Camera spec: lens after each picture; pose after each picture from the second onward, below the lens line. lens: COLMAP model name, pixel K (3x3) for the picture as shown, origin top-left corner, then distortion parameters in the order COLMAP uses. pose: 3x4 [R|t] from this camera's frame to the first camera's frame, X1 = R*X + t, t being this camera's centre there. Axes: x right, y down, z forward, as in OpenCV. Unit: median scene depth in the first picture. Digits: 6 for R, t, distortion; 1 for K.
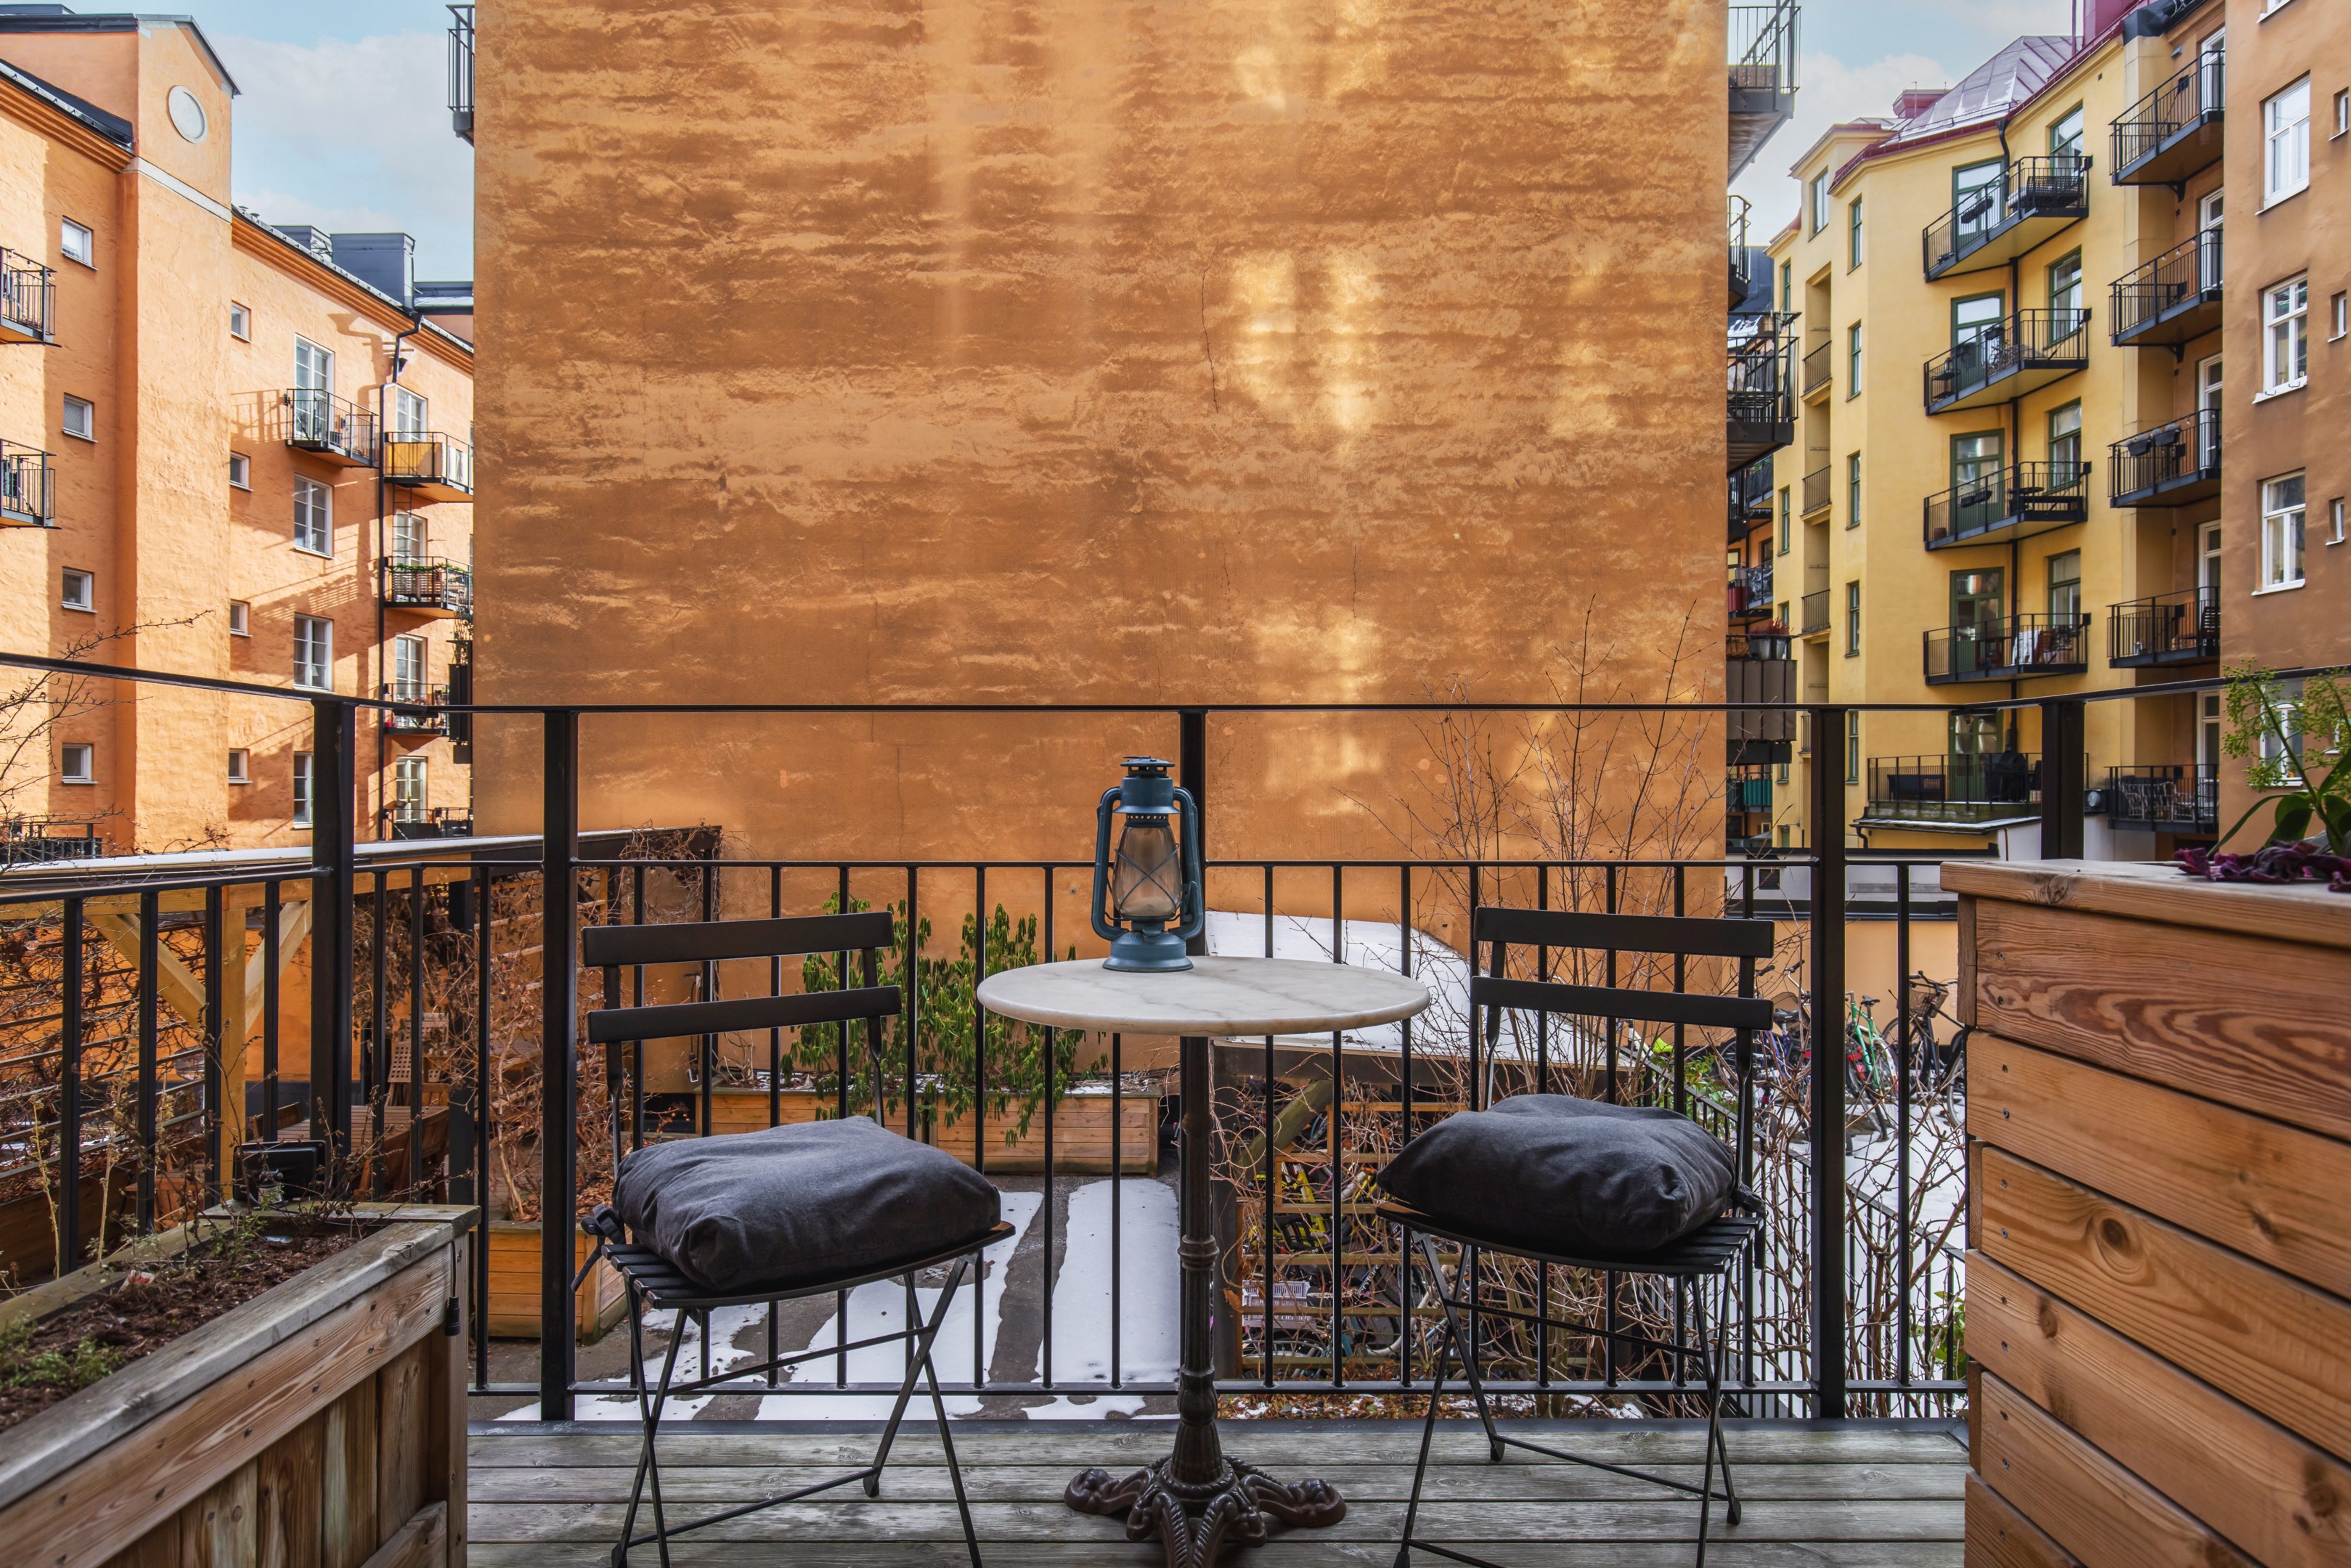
lens RADIAL K [[1363.1, 0, 1175.5], [0, 1363.1, 784.0], [0, 0, 1]] dist [0.000273, 0.000176]
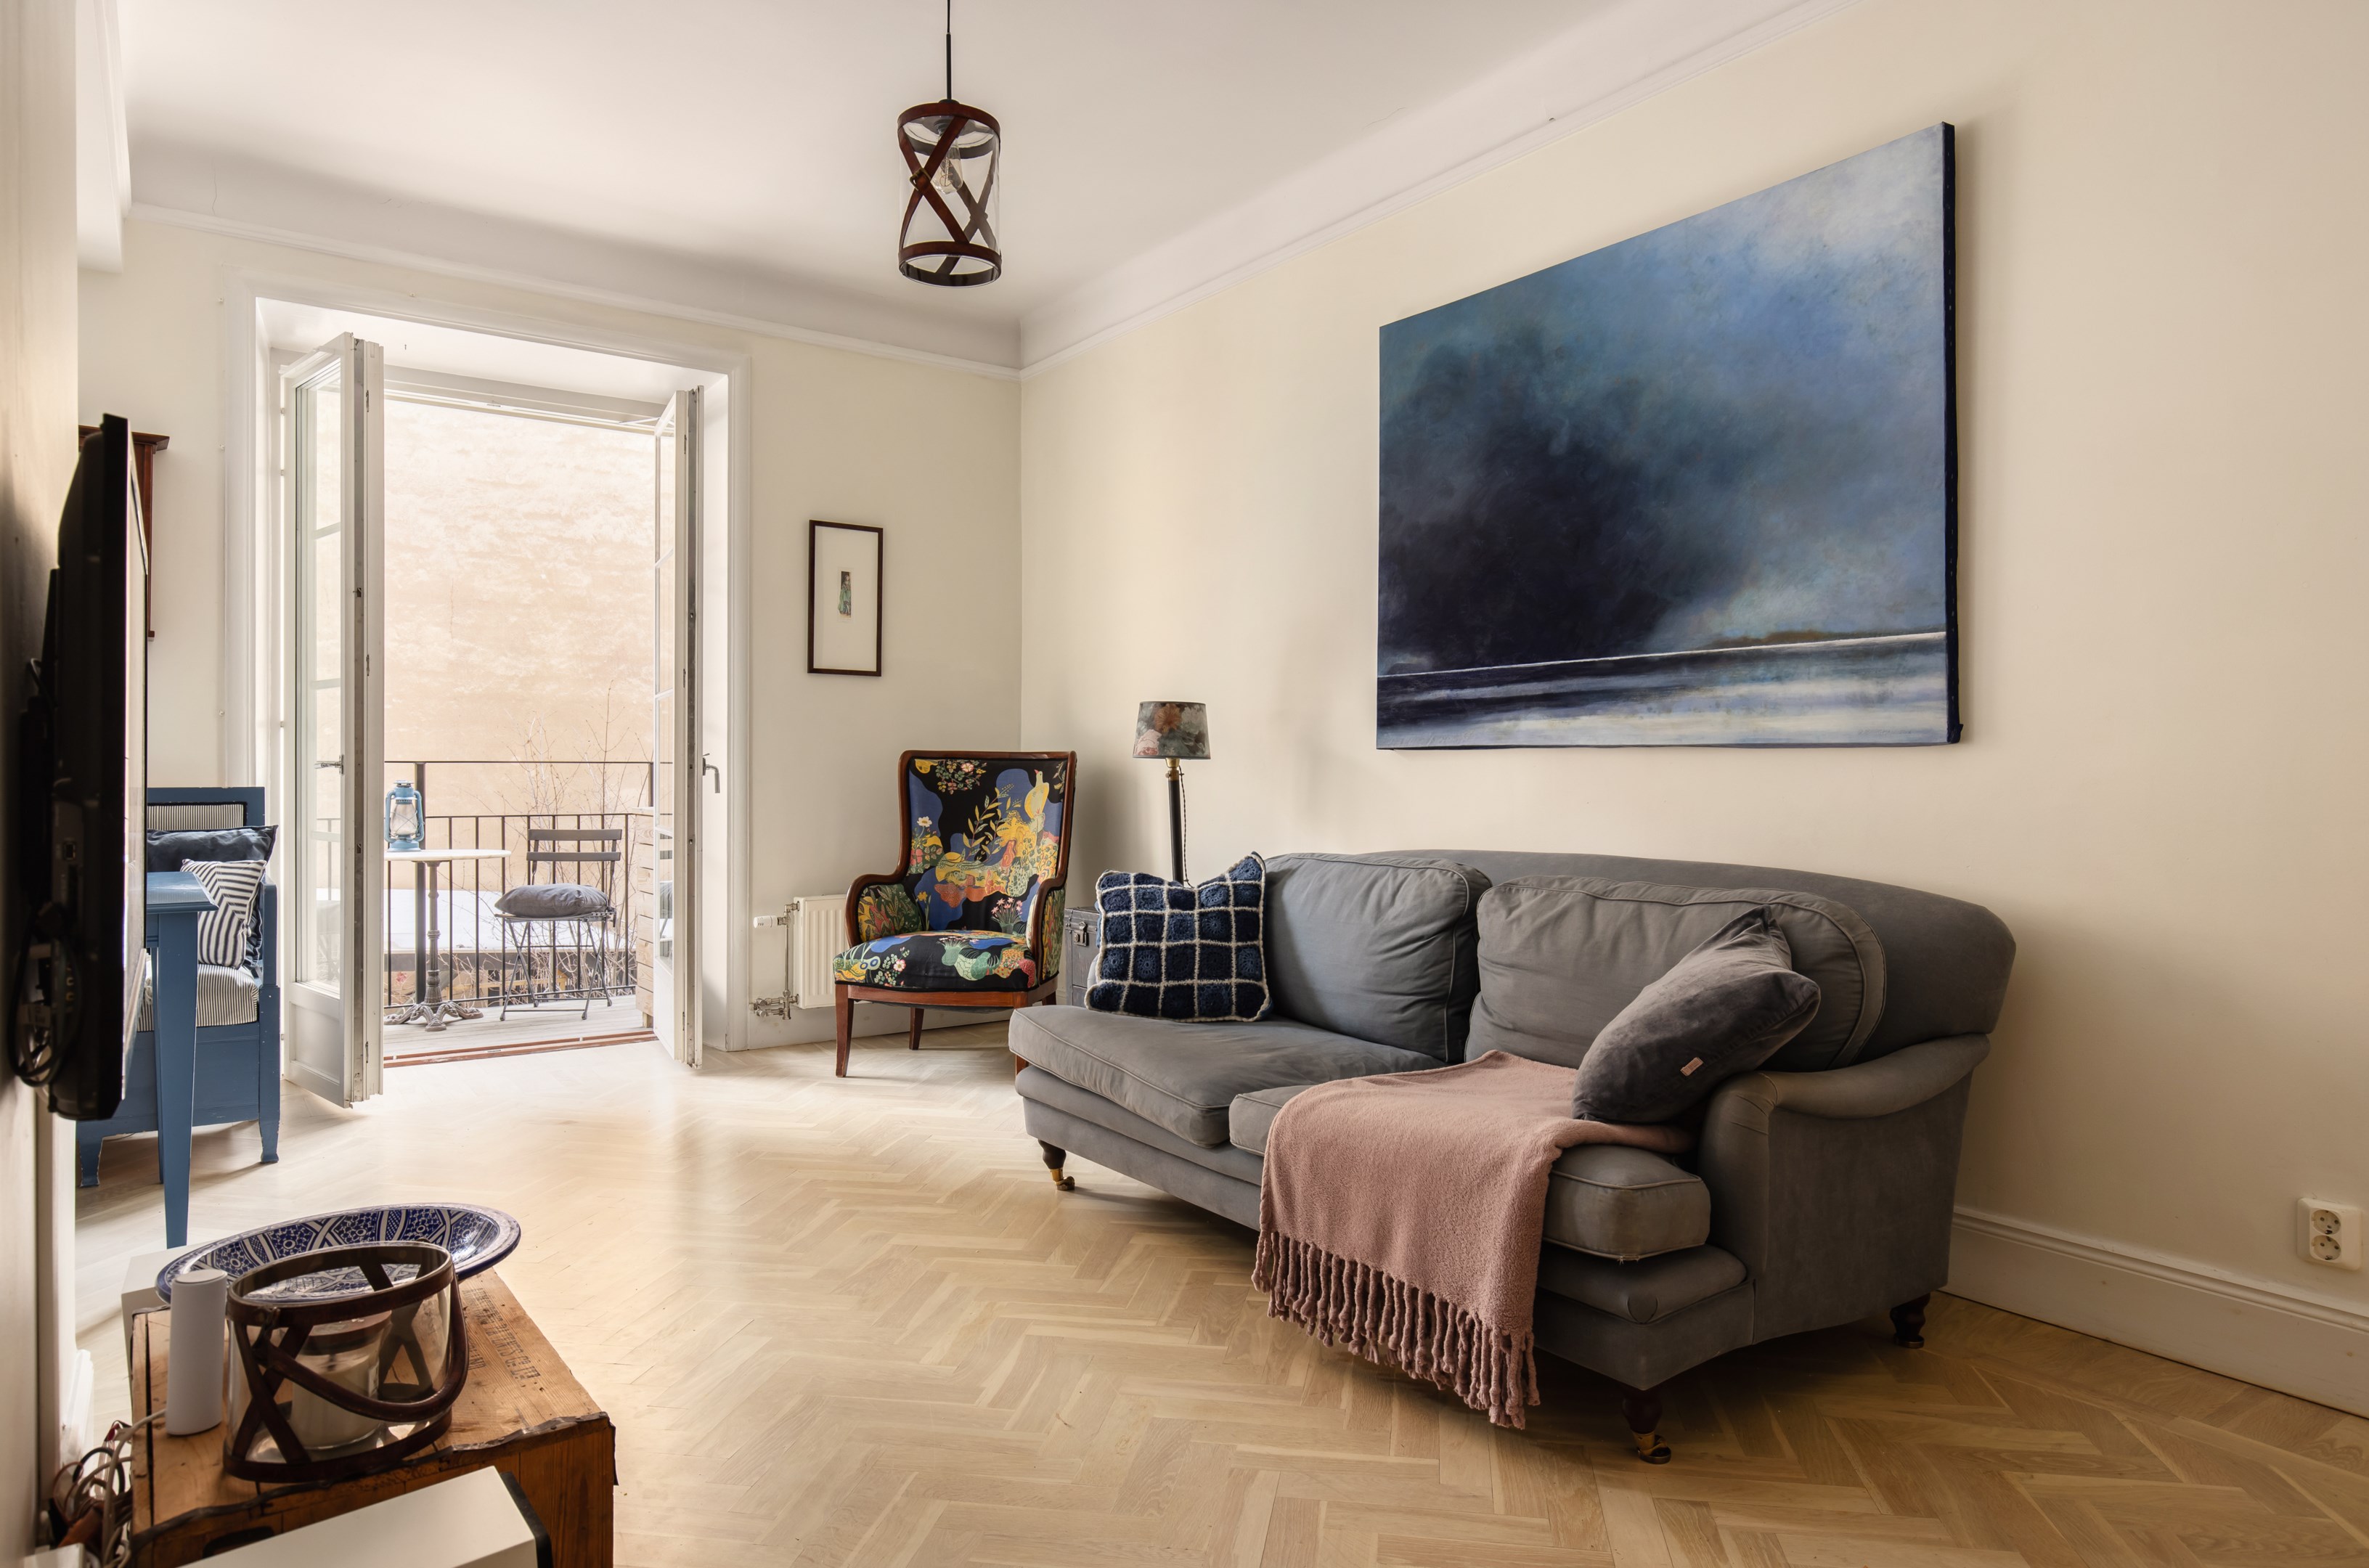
lens RADIAL K [[1426.7, 0, 1184.5], [0, 1426.7, 784.0], [0, 0, 1]] dist [0.001003, -0.000207]
pose [[0.816281, -0.005280, 0.577631, -0.034930], [-0.000430, 0.999952, 0.009747, -0.003231], [-0.577655, -0.008205, 0.816239, -0.202643]]
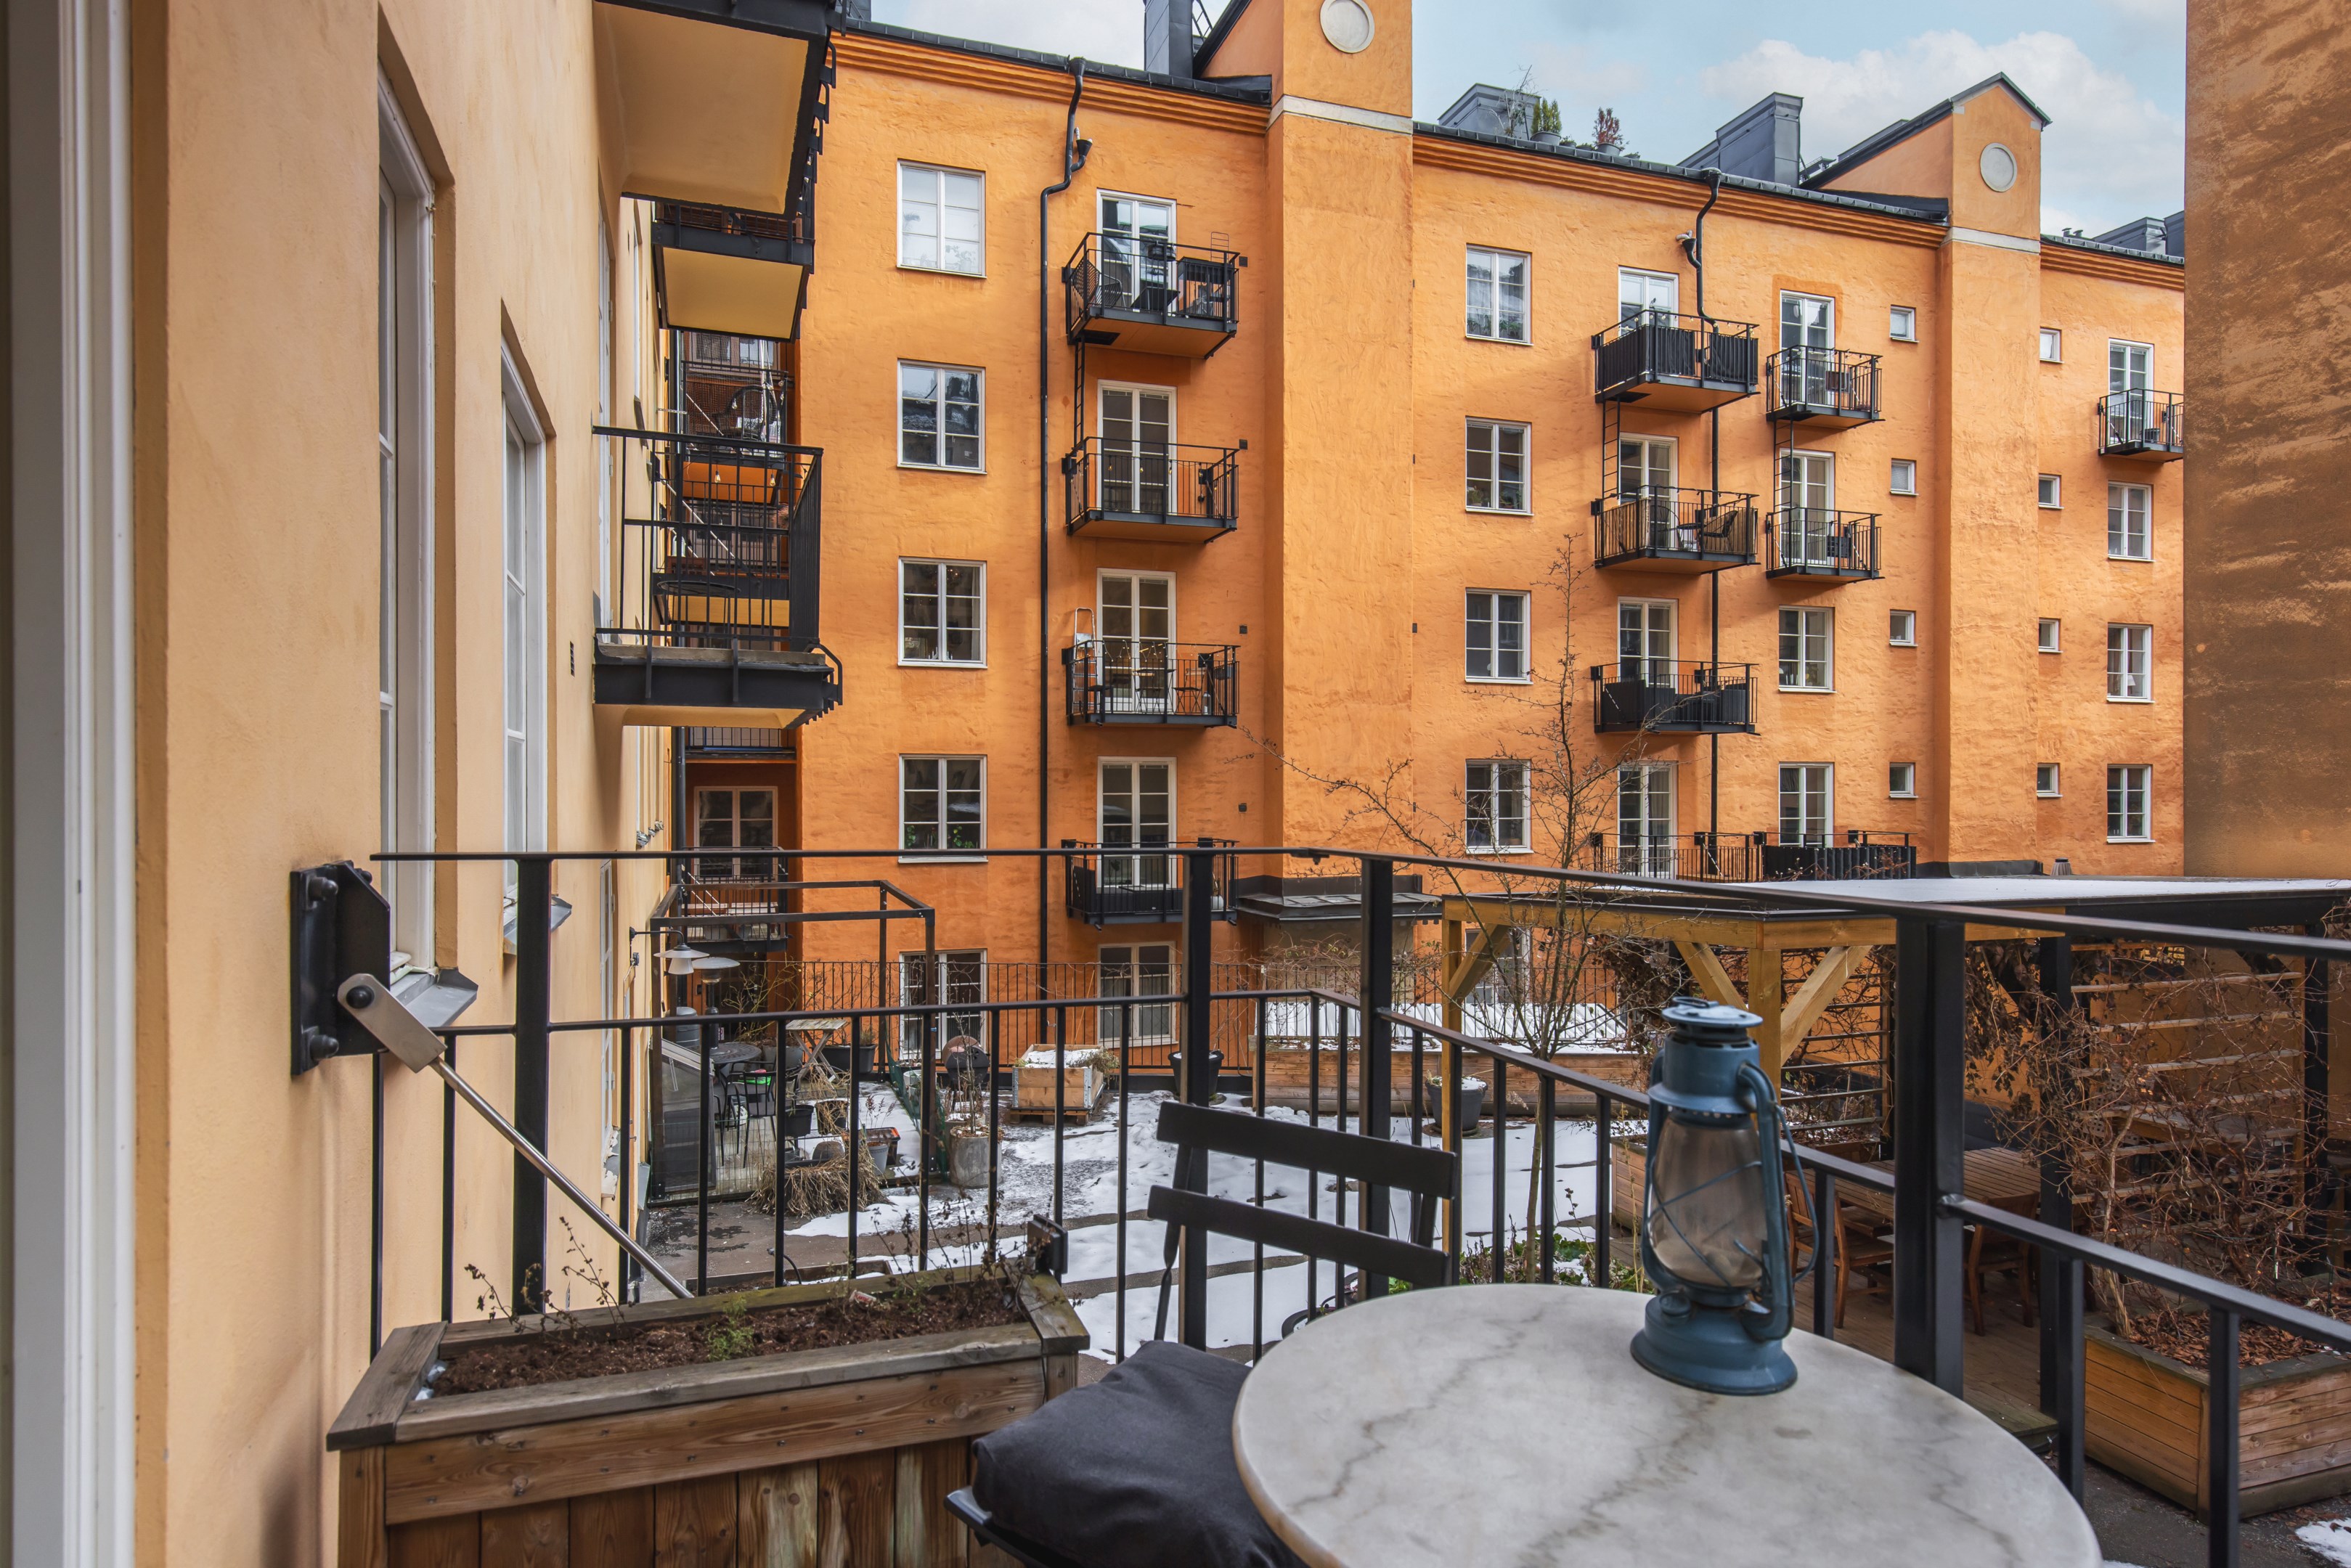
lens RADIAL K [[1324.9, 0, 1175.5], [0, 1324.9, 784.0], [0, 0, 1]] dist [0.005597, 0.001788]
pose [[0.329983, -0.003229, -0.943981, 0.041731], [0.003256, 0.999992, -0.002283, -0.010781], [0.943981, -0.002320, 0.329991, 0.054349]]
